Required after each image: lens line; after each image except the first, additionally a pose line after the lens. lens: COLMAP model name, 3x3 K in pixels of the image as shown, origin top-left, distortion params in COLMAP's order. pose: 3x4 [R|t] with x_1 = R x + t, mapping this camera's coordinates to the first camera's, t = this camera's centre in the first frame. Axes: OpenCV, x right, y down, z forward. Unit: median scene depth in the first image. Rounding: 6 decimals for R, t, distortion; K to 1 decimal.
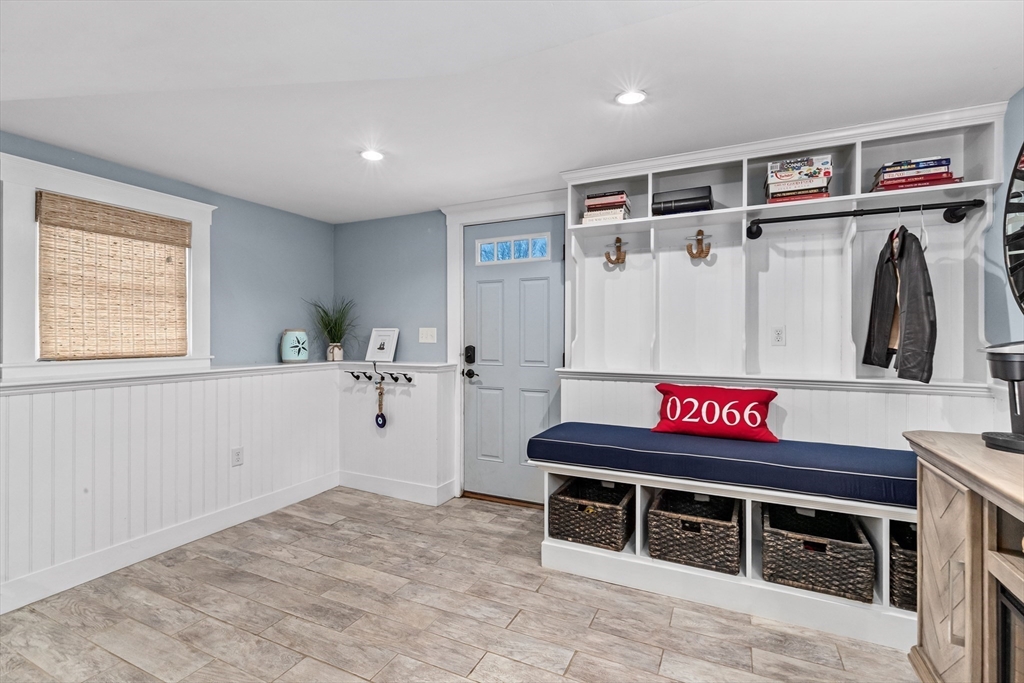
lens RADIAL K [[466.3, 0, 512.4], [0, 466.3, 335.5], [0, 0, 1]] dist [0.001266, -0.000145]
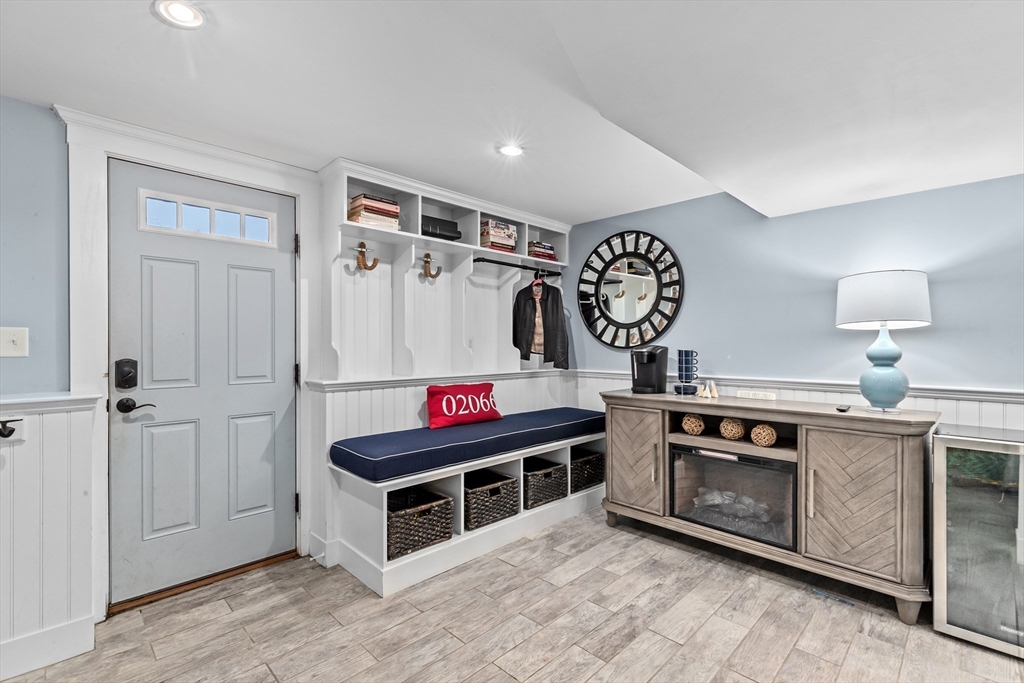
lens RADIAL K [[469.4, 0, 512.0], [0, 469.4, 341.5], [0, 0, 1]] dist [0.001367, 0.000050]
pose [[0.321120, 0.003499, 0.947032, -0.735611], [-0.003935, 0.999989, -0.002360, -0.002611], [-0.947030, -0.002969, 0.321131, 0.476588]]
